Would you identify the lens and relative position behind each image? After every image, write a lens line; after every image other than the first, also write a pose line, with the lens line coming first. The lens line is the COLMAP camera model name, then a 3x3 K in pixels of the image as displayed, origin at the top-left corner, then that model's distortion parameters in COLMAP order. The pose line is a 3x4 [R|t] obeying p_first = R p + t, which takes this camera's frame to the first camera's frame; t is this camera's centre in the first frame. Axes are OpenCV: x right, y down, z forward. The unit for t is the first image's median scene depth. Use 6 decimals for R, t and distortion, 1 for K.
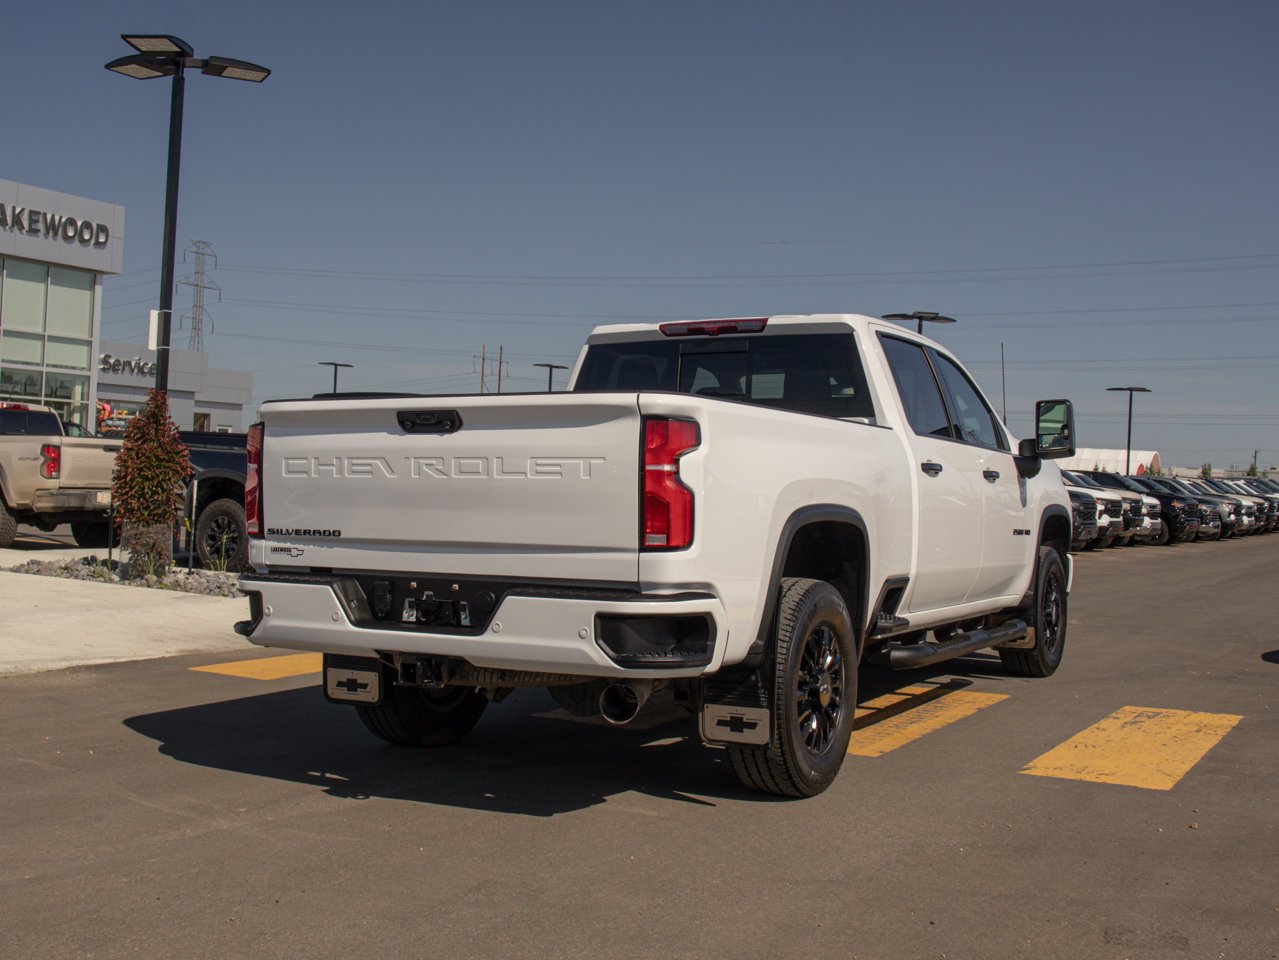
lens RADIAL K [[1416.4, 0, 607.5], [0, 1416.4, 482.4], [0, 0, 1]] dist [0.032537, 0.000000]
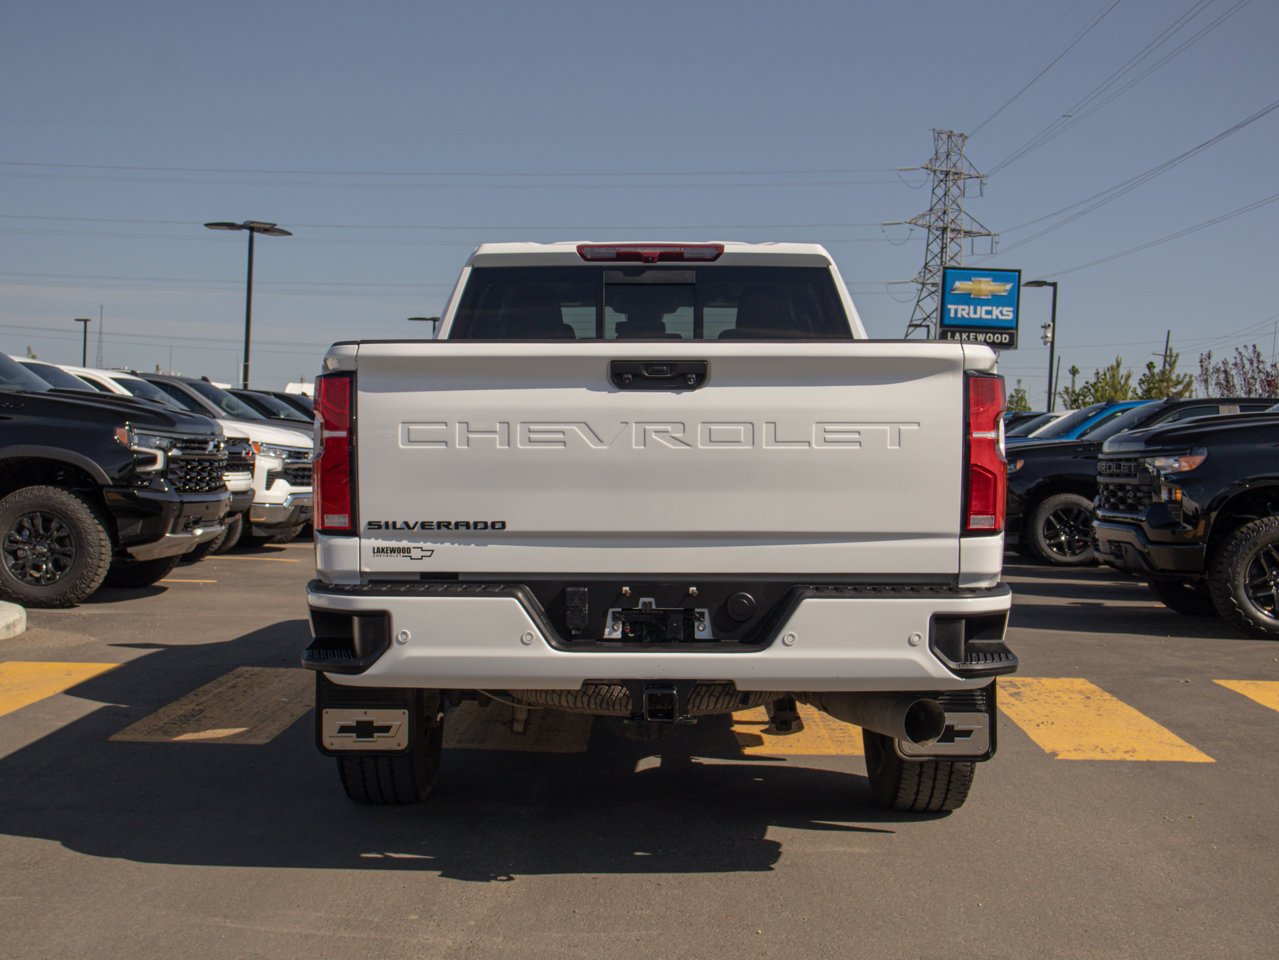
lens RADIAL K [[1719.1, 0, 563.1], [0, 1719.1, 506.6], [0, 0, 1]] dist [-0.013620, 0.000000]
pose [[0.886675, -0.029202, 0.461469, -0.583809], [0.007407, 0.998773, 0.048971, -0.017499], [-0.462333, -0.040004, 0.885803, 0.201926]]
